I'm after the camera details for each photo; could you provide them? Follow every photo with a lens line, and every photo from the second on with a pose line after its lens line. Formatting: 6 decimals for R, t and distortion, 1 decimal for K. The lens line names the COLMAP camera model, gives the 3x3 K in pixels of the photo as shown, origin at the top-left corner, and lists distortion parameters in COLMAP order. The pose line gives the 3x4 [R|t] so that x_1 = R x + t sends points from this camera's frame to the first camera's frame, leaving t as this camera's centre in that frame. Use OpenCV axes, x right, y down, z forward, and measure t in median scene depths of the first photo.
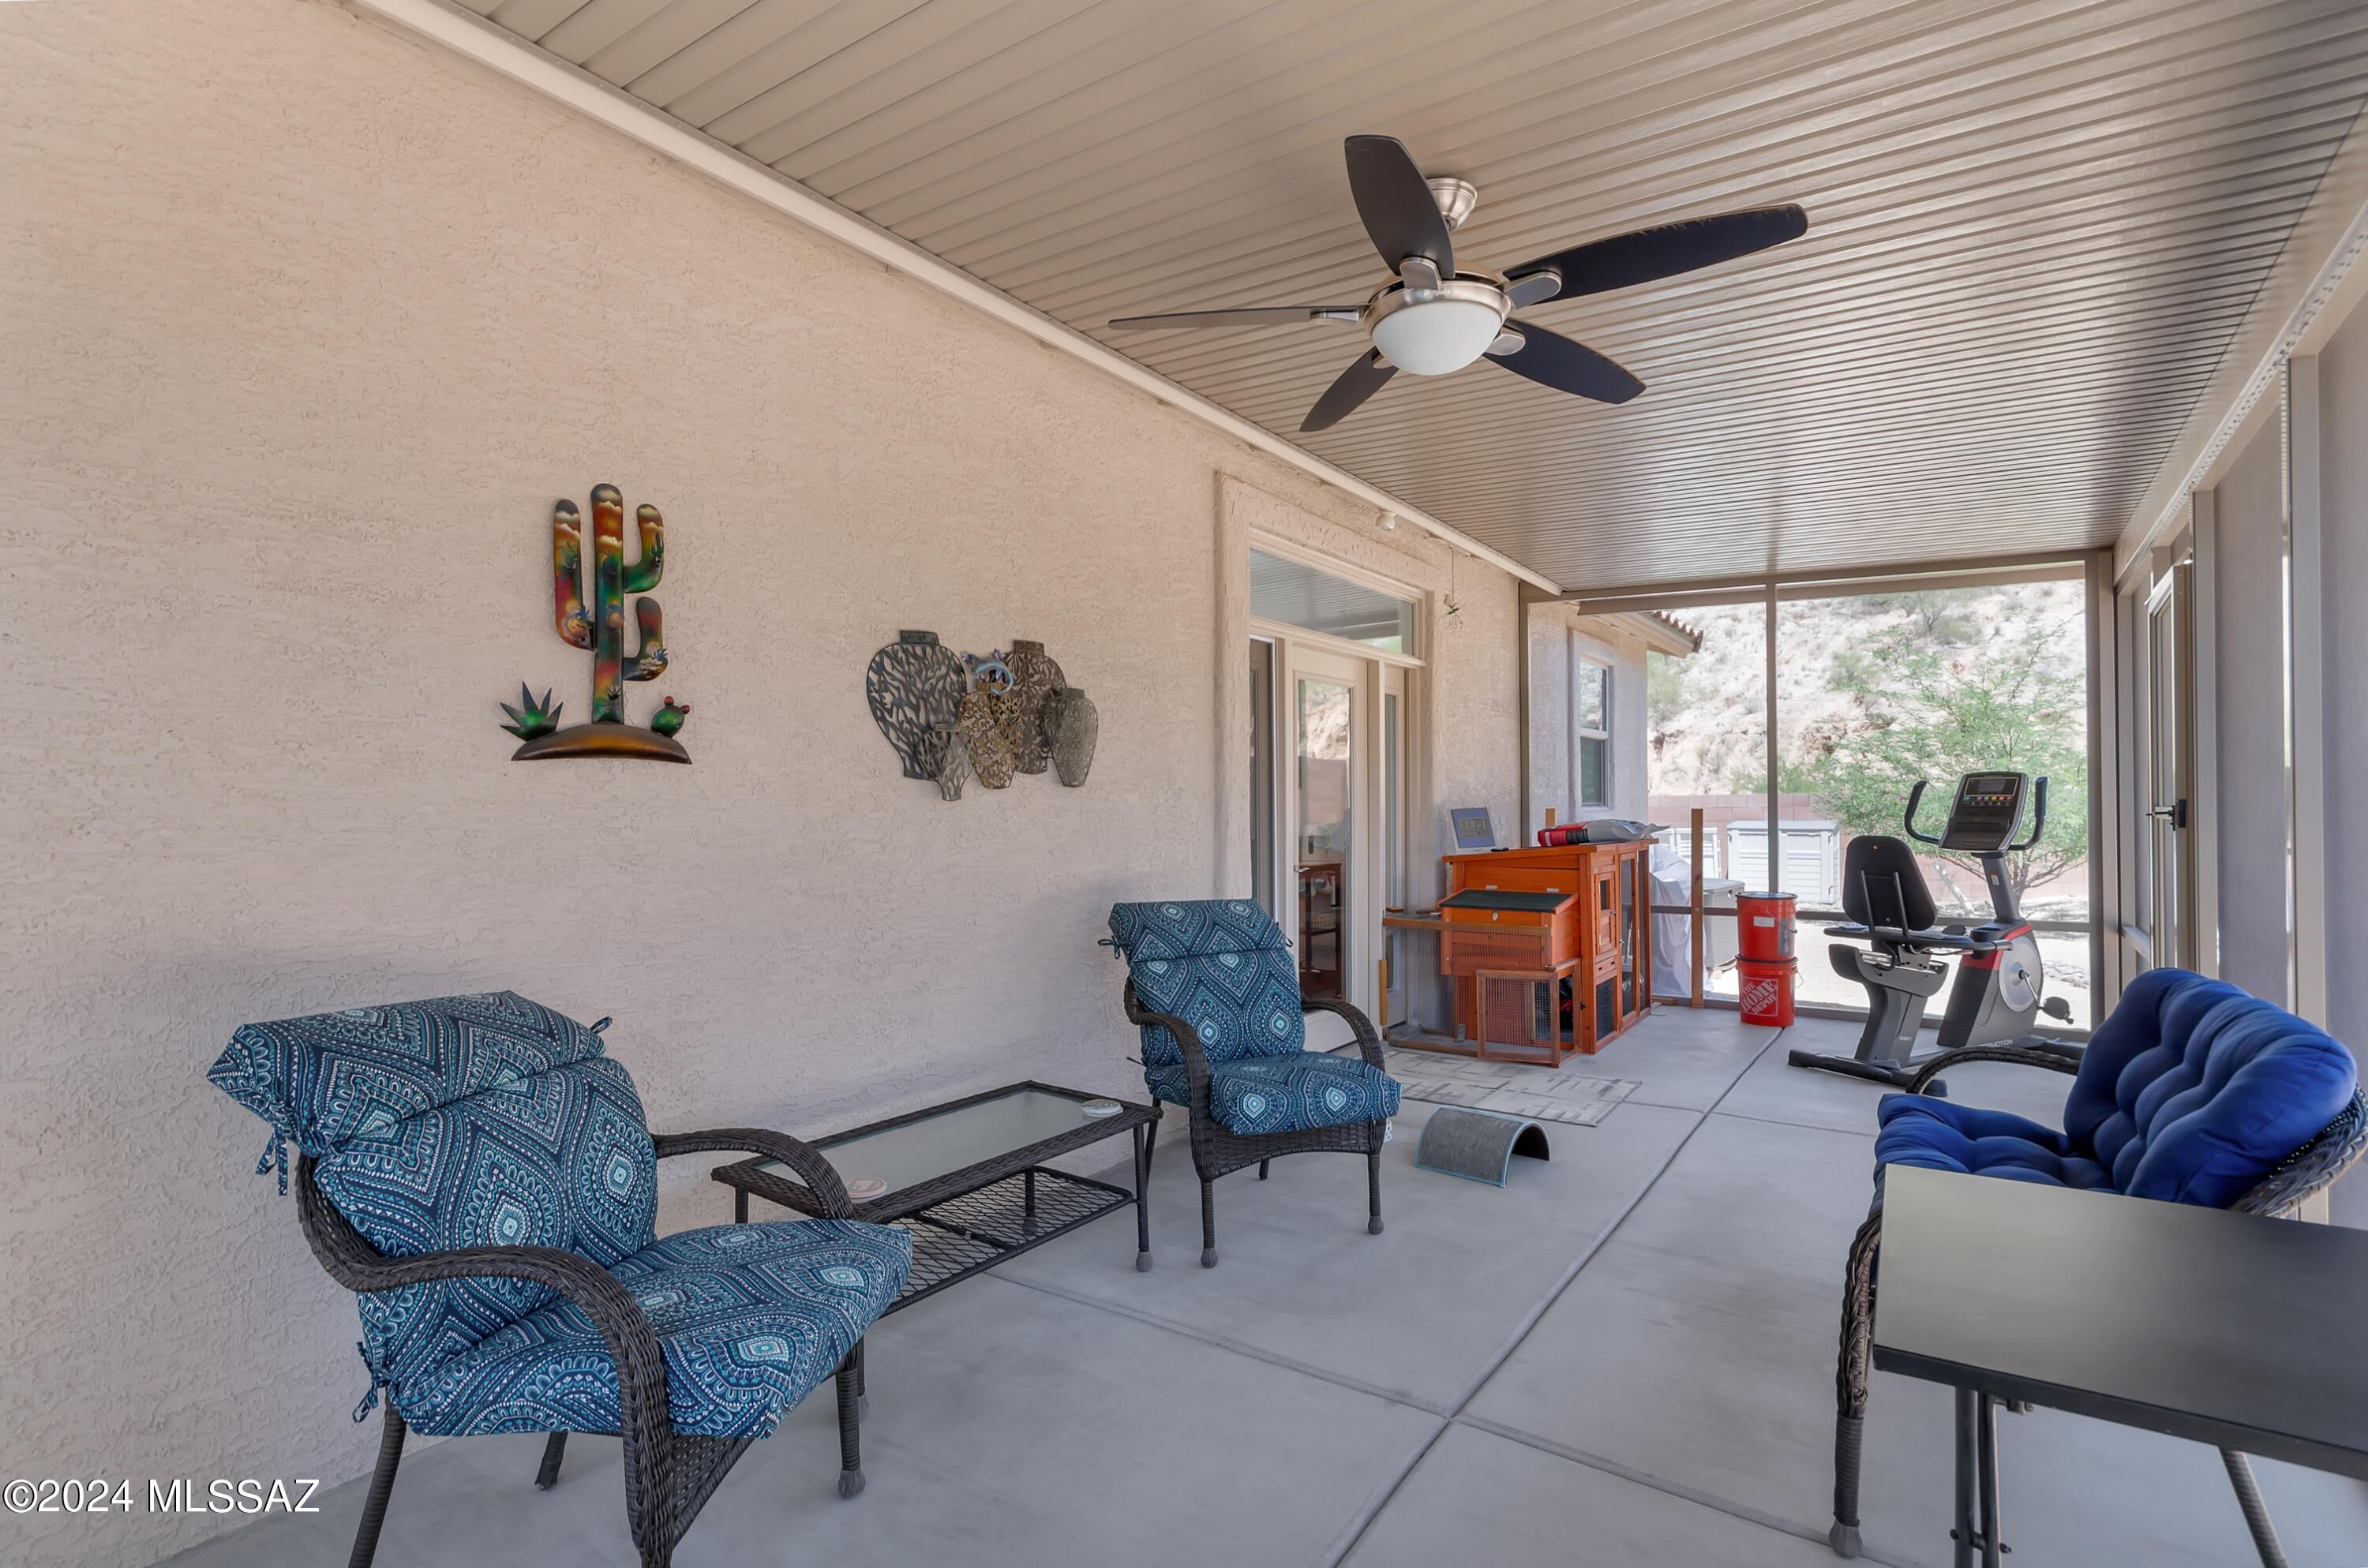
lens RADIAL K [[1059.5, 0, 1159.3], [0, 1059.5, 798.2], [0, 0, 1]] dist [0.001450, 0.000314]
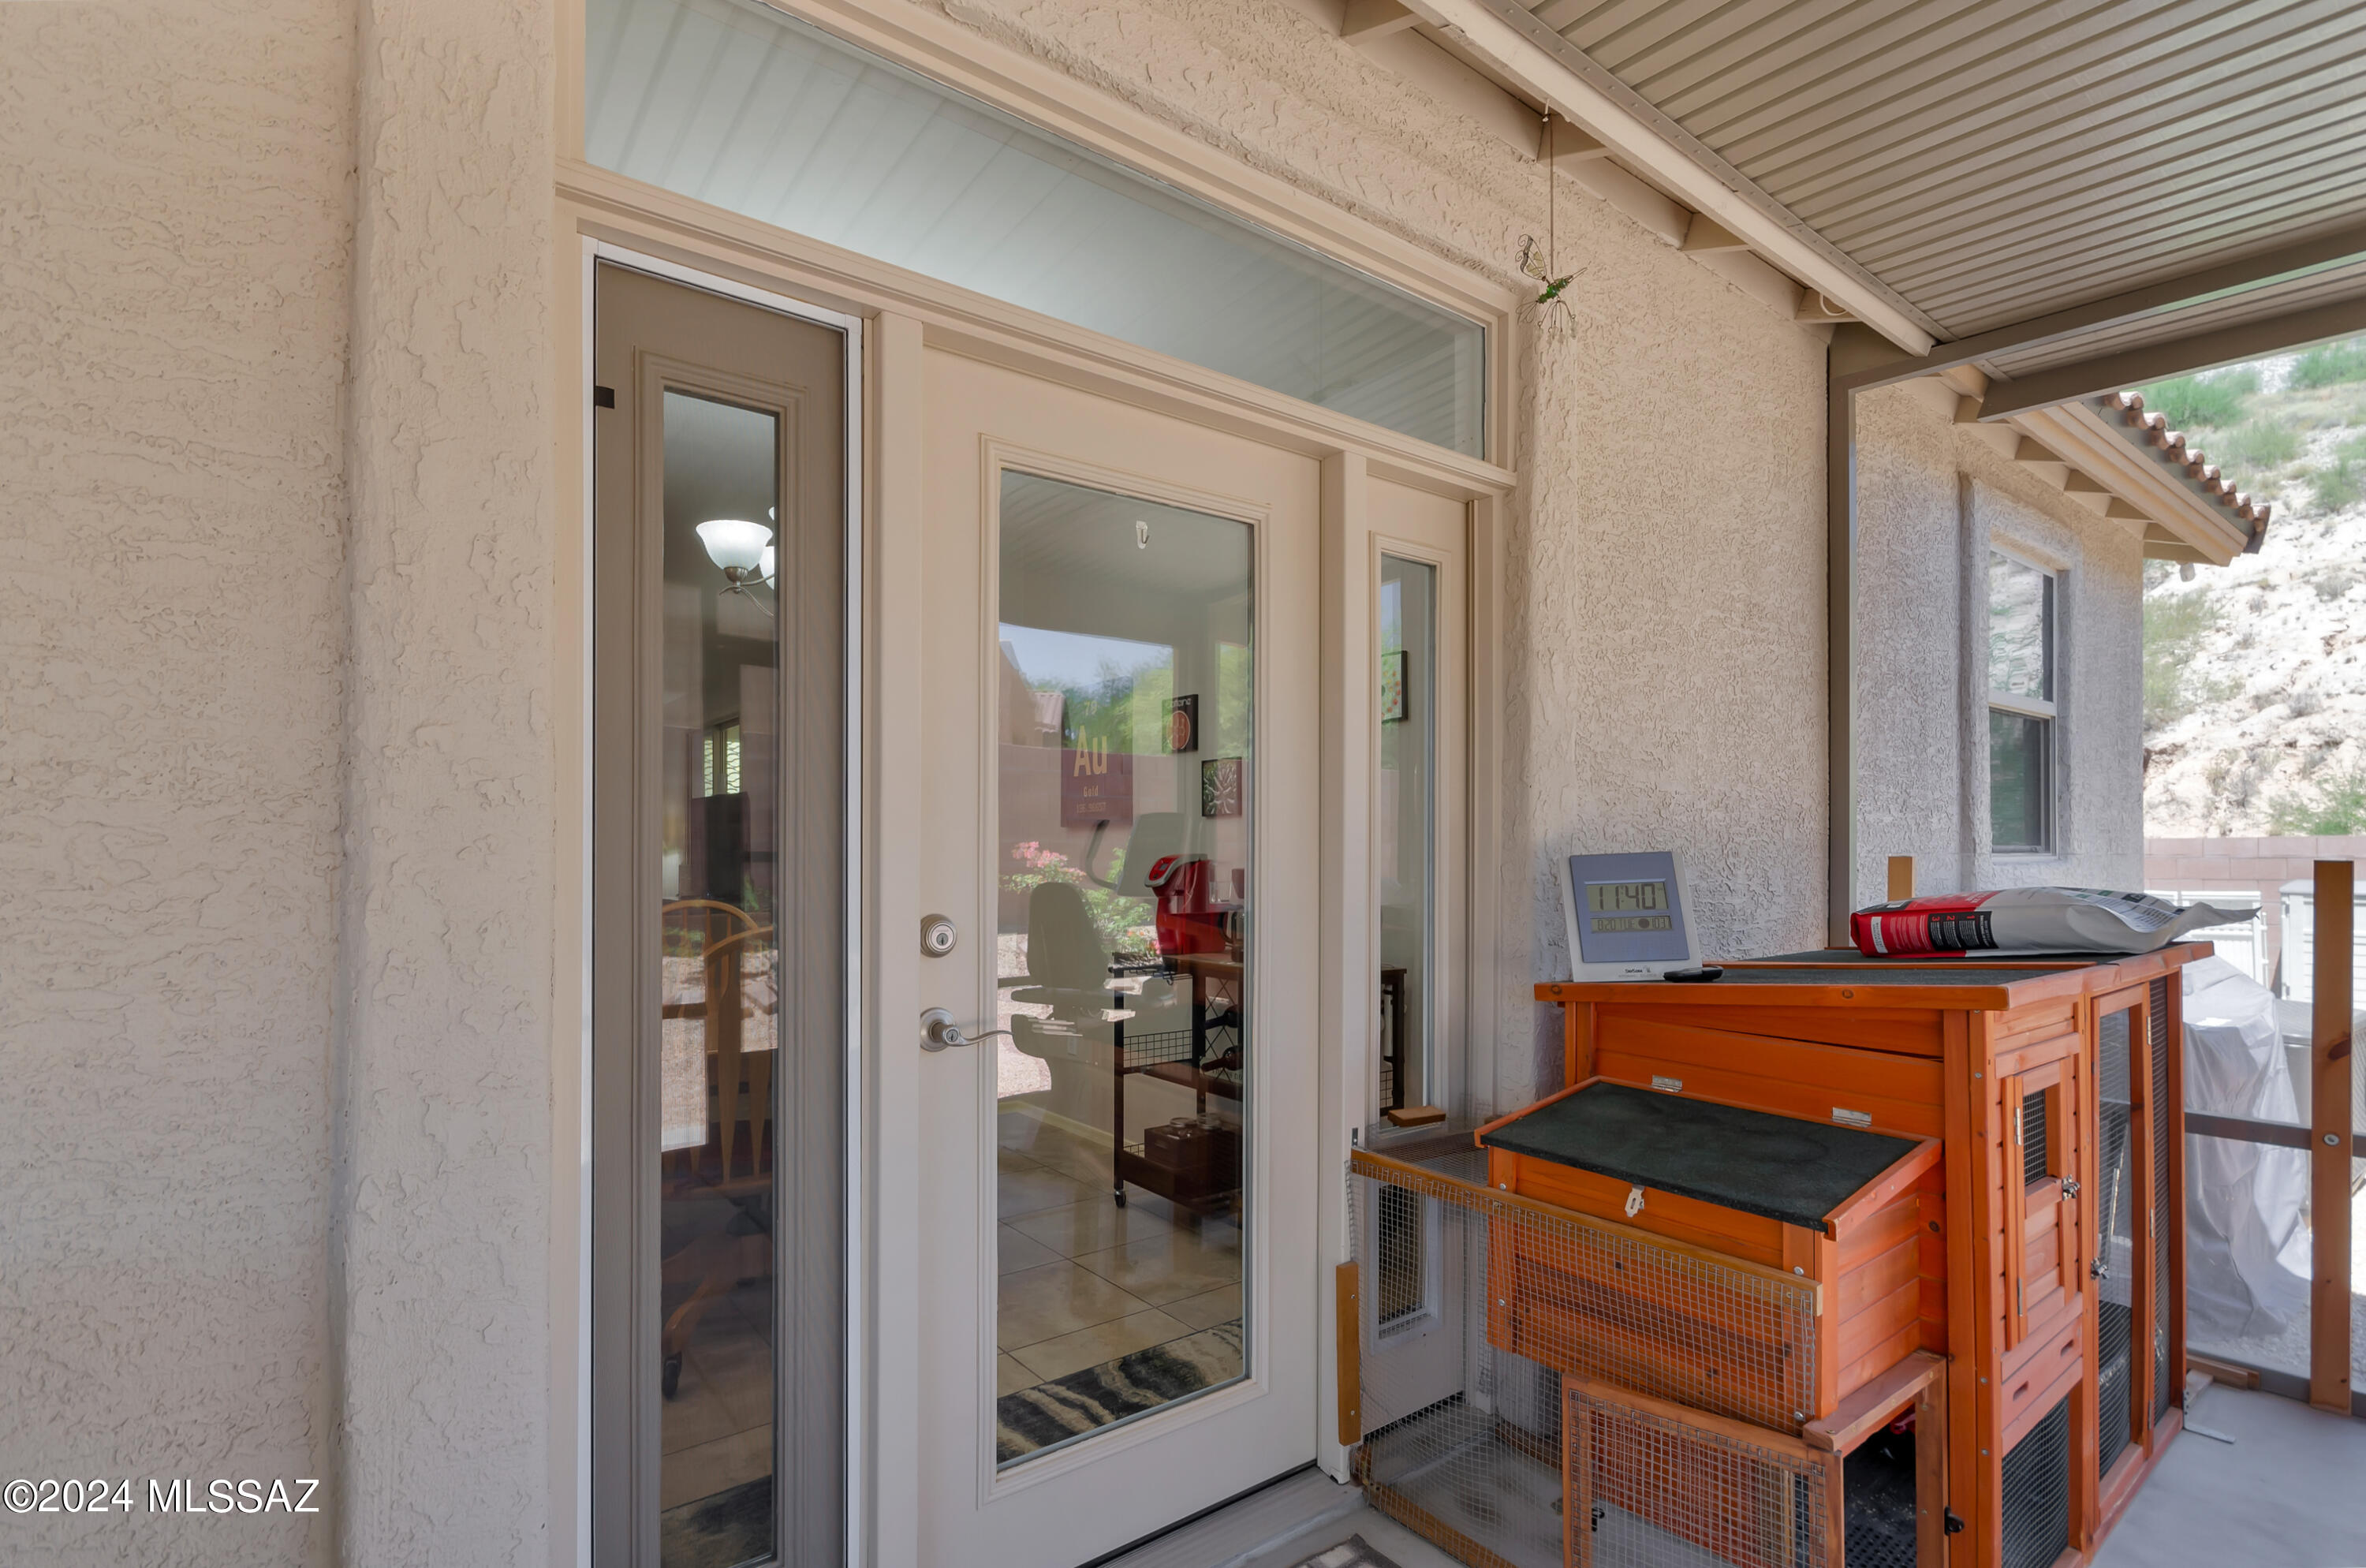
lens RADIAL K [[1175.6, 0, 1183.8], [0, 1175.6, 833.1], [0, 0, 1]] dist [0.020300, -0.022104]
pose [[0.972068, 0.007111, -0.234592, 0.201151], [-0.008065, 0.999963, -0.003107, 0.004052], [0.234562, 0.004913, 0.972089, 0.473477]]
